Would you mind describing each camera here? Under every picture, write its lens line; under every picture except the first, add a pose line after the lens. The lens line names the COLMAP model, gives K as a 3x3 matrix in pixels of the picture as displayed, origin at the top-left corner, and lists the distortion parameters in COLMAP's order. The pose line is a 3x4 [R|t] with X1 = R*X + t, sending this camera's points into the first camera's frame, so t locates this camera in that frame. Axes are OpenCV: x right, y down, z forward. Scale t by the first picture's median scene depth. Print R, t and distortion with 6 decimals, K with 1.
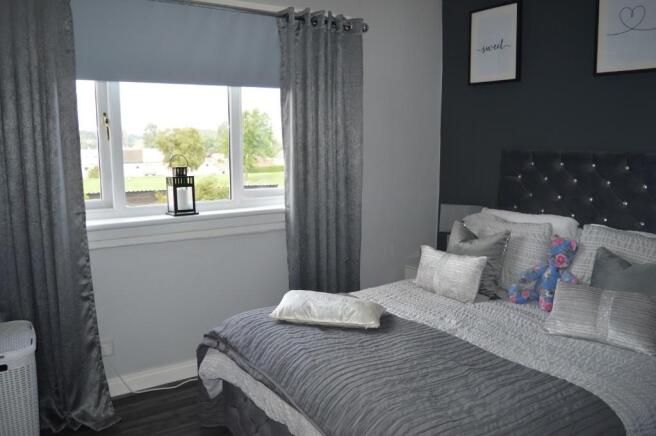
lens RADIAL K [[516.8, 0, 330.1], [0, 516.8, 218.4], [0, 0, 1]] dist [-0.092732, 0.019827]
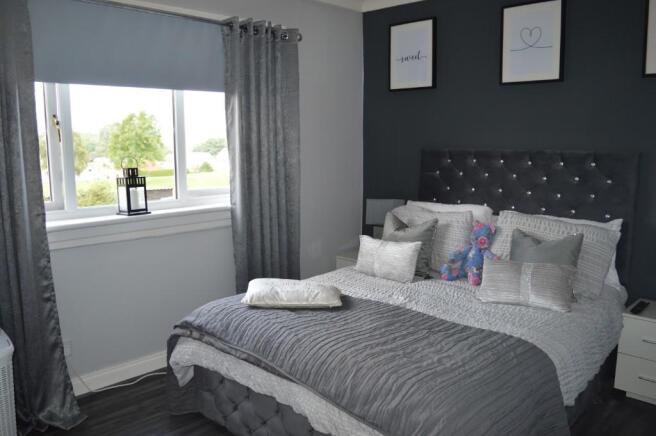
lens RADIAL K [[516.8, 0, 327.7], [0, 516.8, 218.9], [0, 0, 1]] dist [-0.092732, 0.019827]
pose [[0.978387, -0.032887, 0.204150, -0.135043], [0.033568, 0.999436, 0.000126, 0.016873], [-0.204039, 0.006730, 0.978940, -0.088979]]
